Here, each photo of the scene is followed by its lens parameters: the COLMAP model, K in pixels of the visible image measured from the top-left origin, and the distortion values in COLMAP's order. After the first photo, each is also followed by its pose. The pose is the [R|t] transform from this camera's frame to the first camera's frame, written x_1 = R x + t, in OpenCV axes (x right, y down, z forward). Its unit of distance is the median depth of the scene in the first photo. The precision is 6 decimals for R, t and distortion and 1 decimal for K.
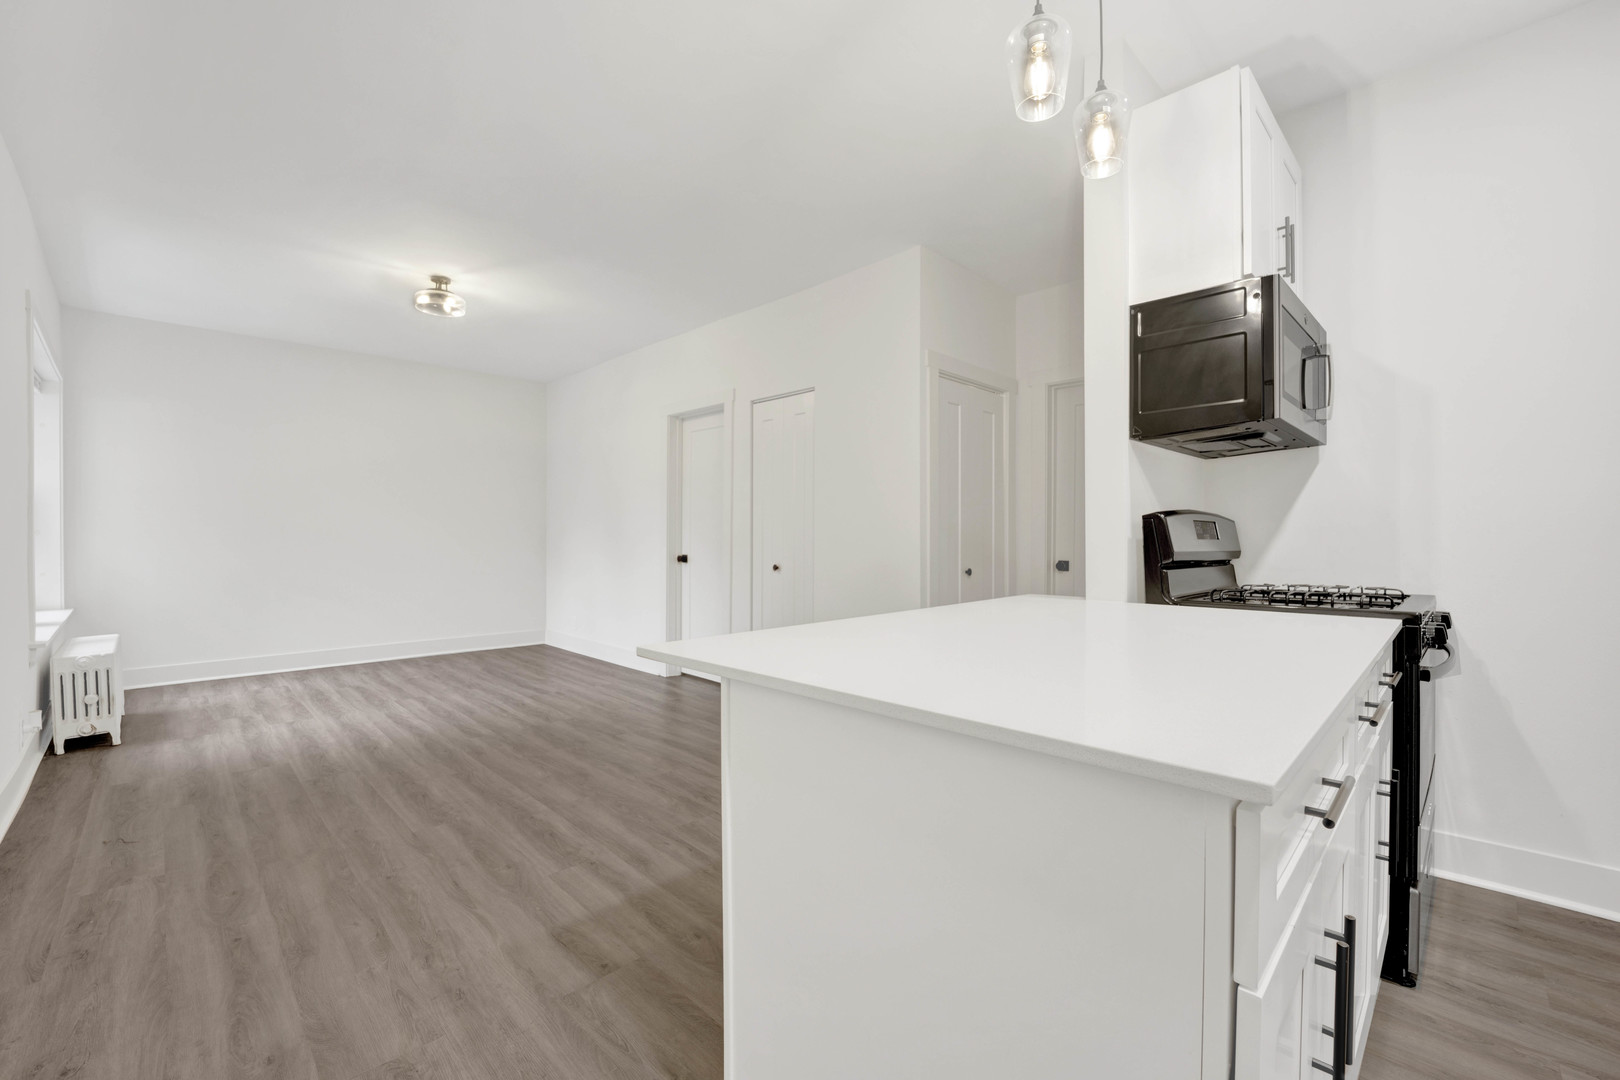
lens RADIAL K [[668.2, 0, 799.9], [0, 668.2, 549.8], [0, 0, 1]] dist [-0.022463, -0.001041]
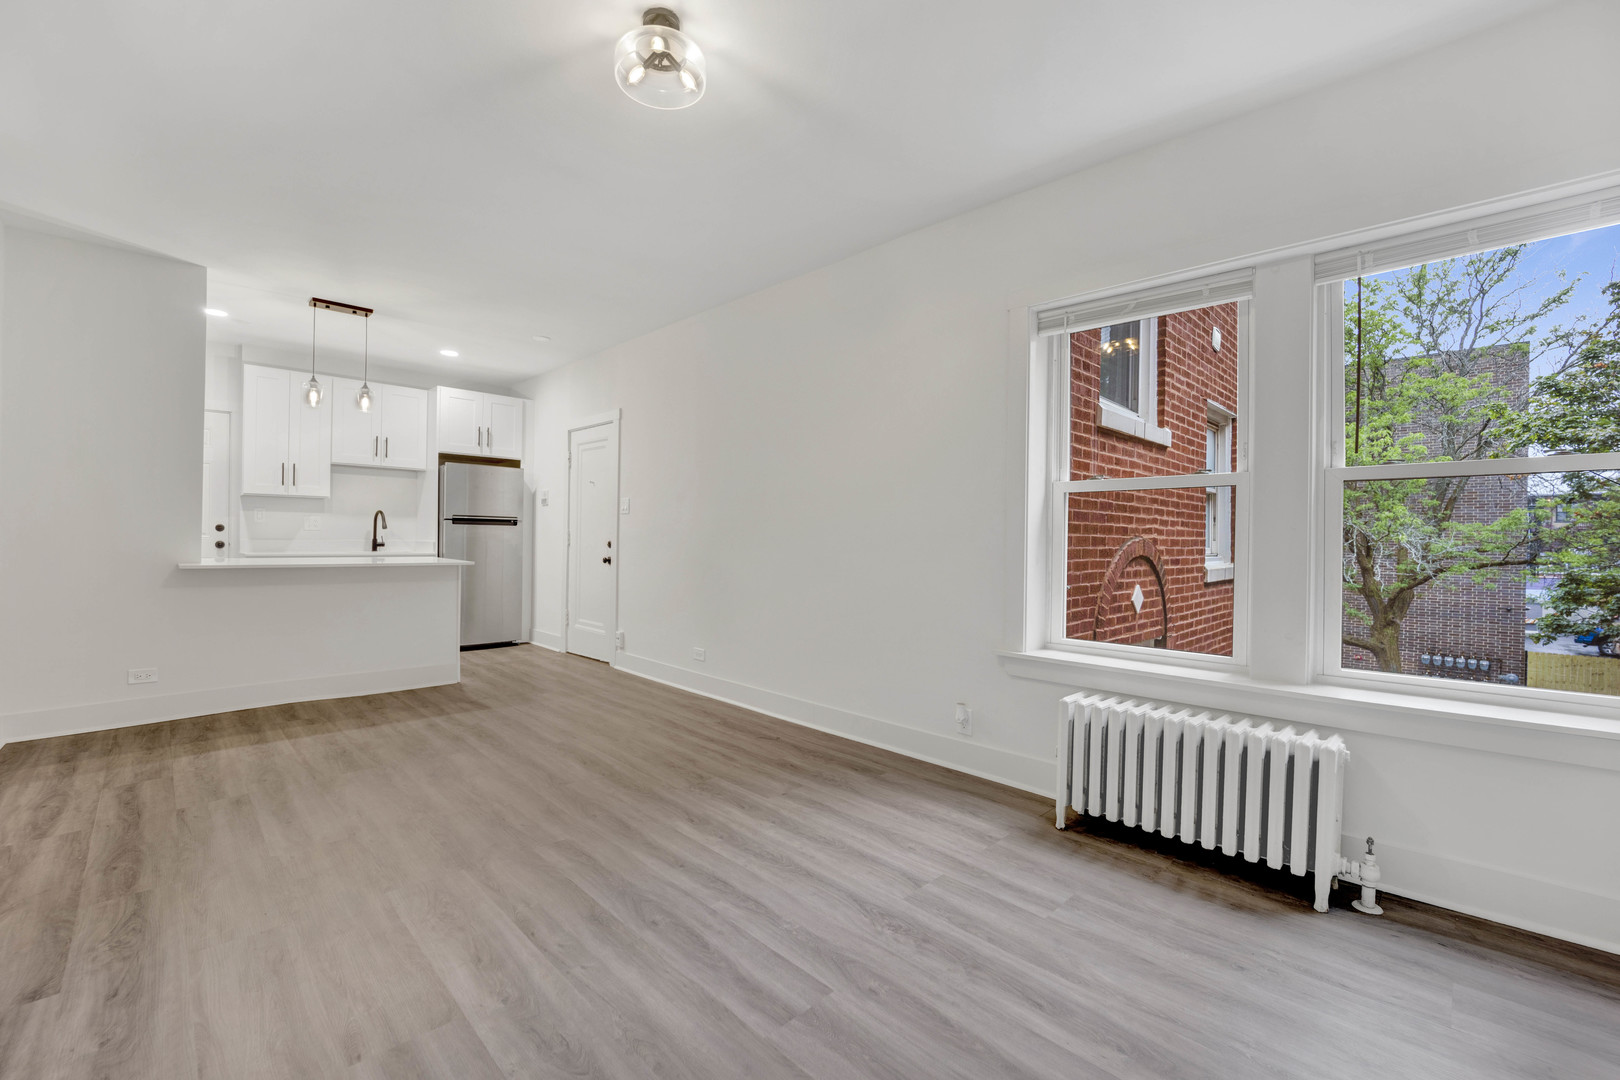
lens RADIAL K [[668.2, 0, 817.3], [0, 668.2, 569.5], [0, 0, 1]] dist [-0.022463, -0.001041]
pose [[-0.999451, -0.016006, -0.029014, -0.718981], [-0.018023, 0.997340, 0.070623, -0.038522], [0.027806, 0.071108, -0.997081, 1.647990]]
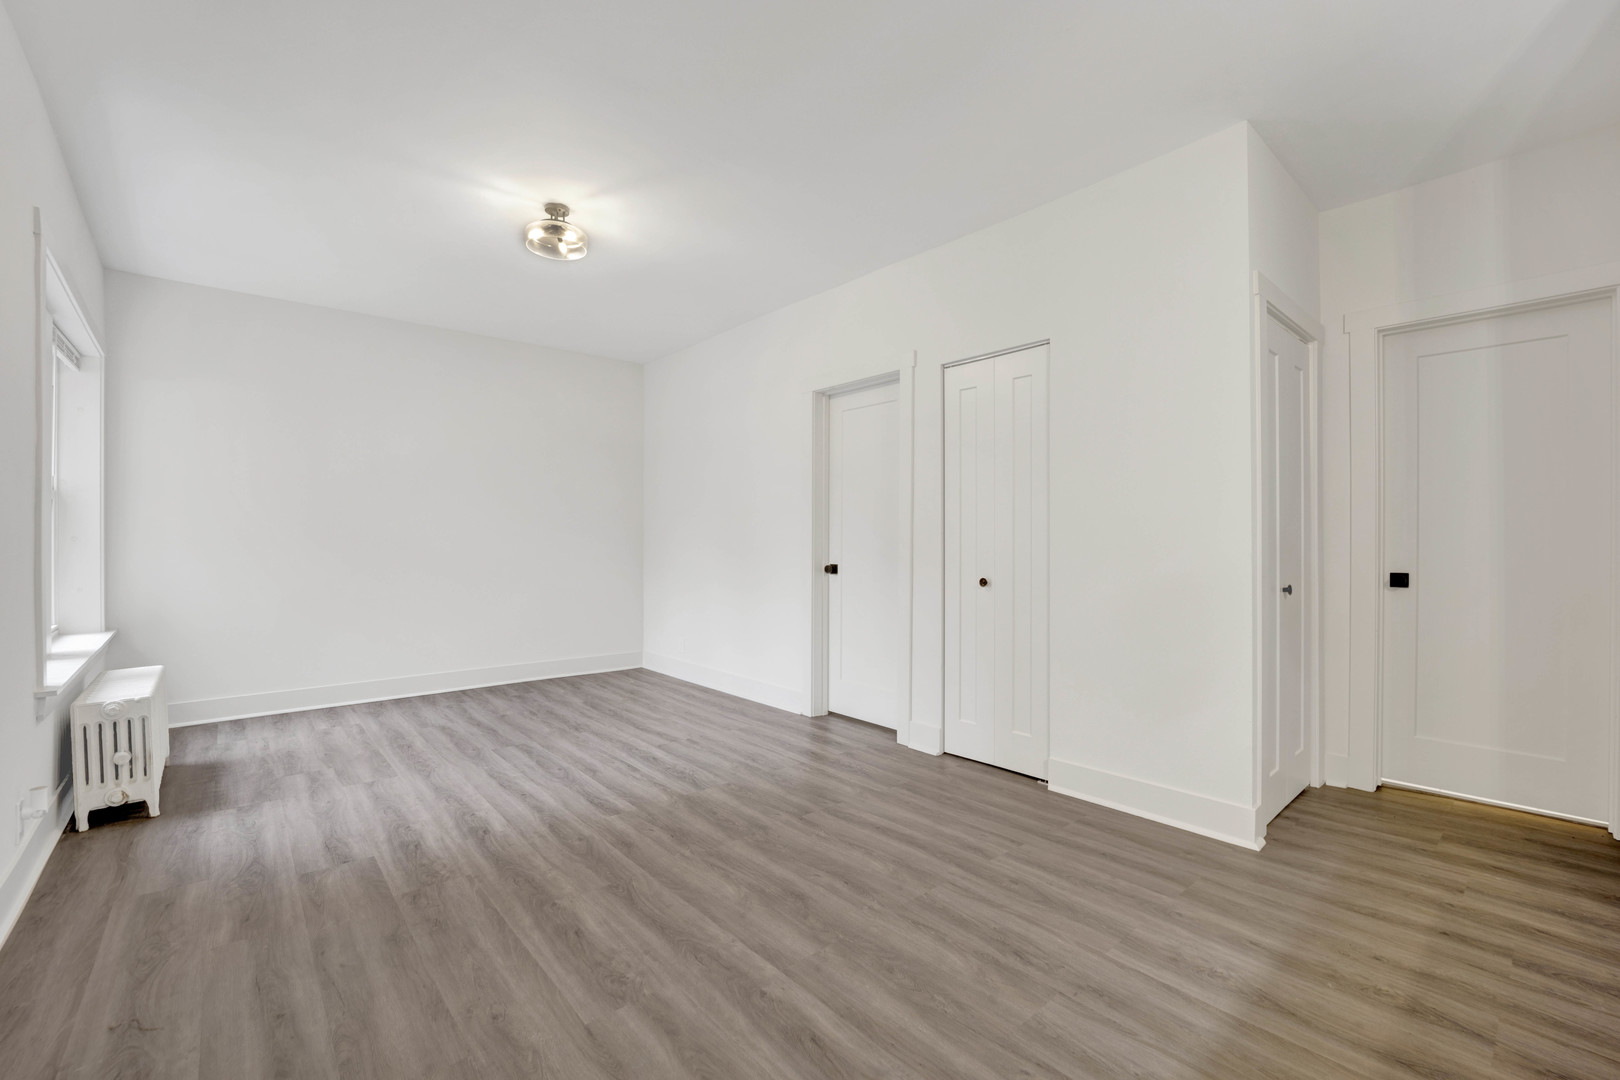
lens RADIAL K [[668.2, 0, 789.4], [0, 668.2, 554.8], [0, 0, 1]] dist [-0.022463, -0.001041]
pose [[0.997501, -0.003013, -0.070582, -0.238610], [0.002738, 0.999988, -0.003993, -0.003129], [0.070594, 0.003789, 0.997498, 0.272672]]
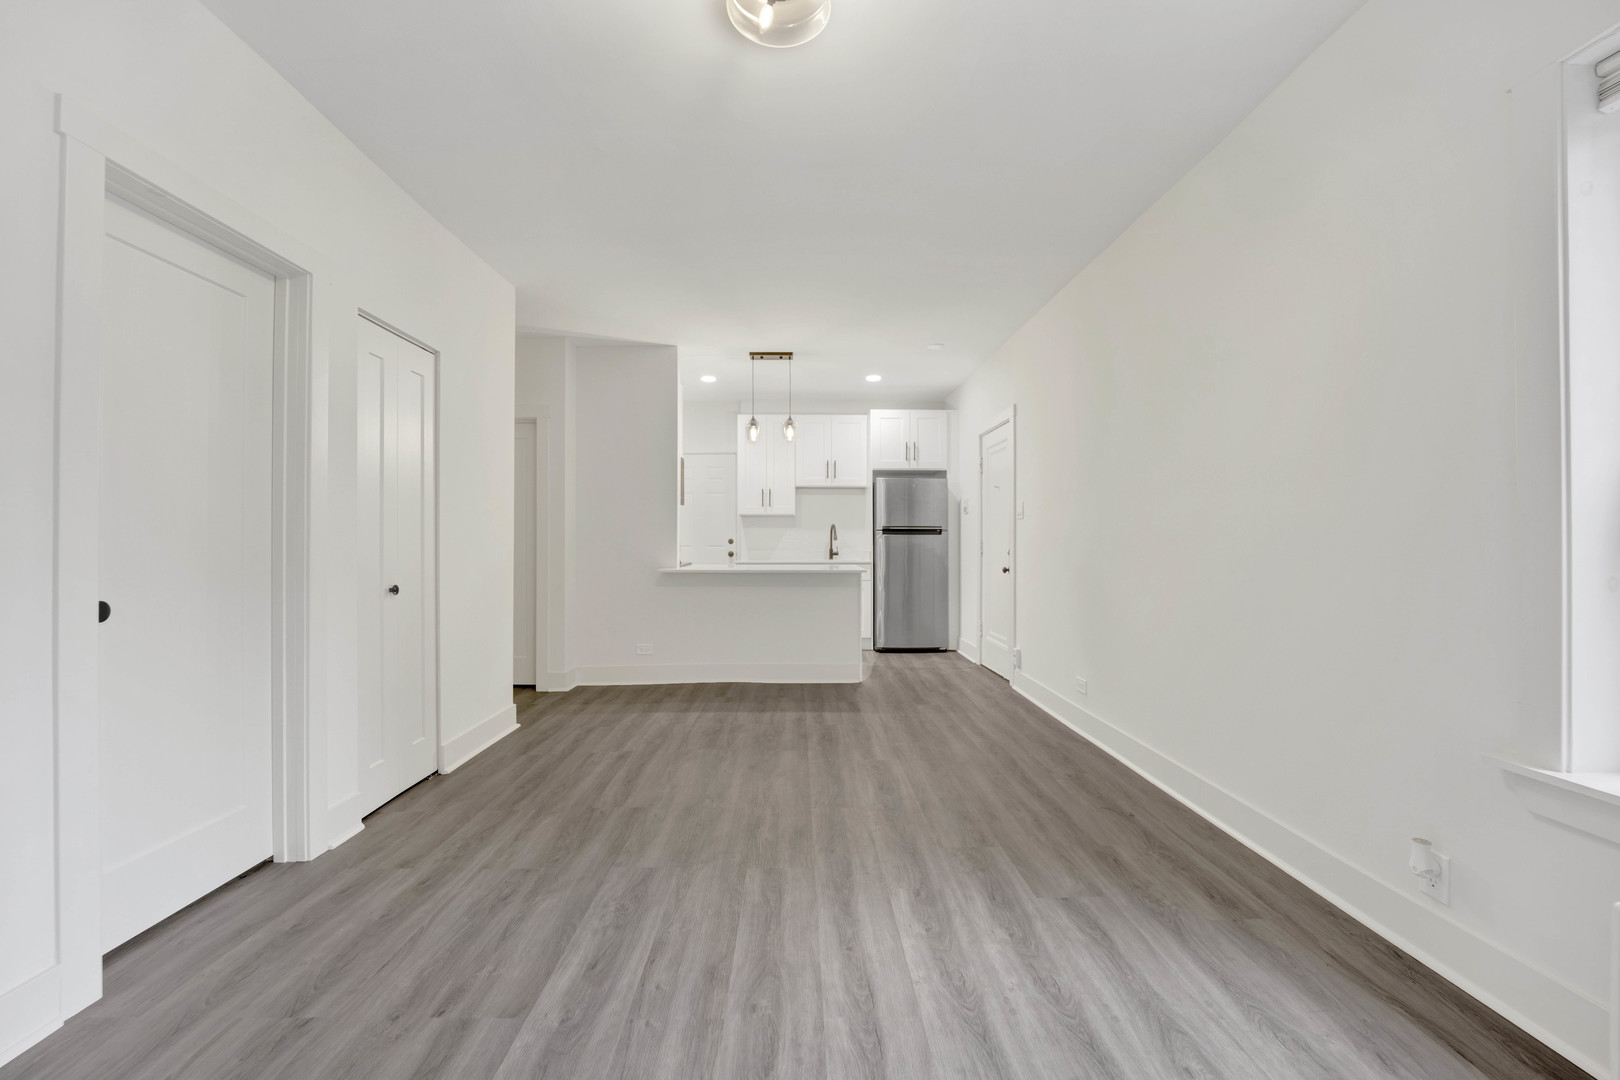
lens RADIAL K [[668.2, 0, 812.9], [0, 668.2, 546.6], [0, 0, 1]] dist [-0.022463, -0.001041]
pose [[-0.736960, -0.005379, 0.675915, -0.929199], [0.015122, 0.999587, 0.024442, -0.032106], [-0.675767, 0.028234, -0.736575, 1.425406]]
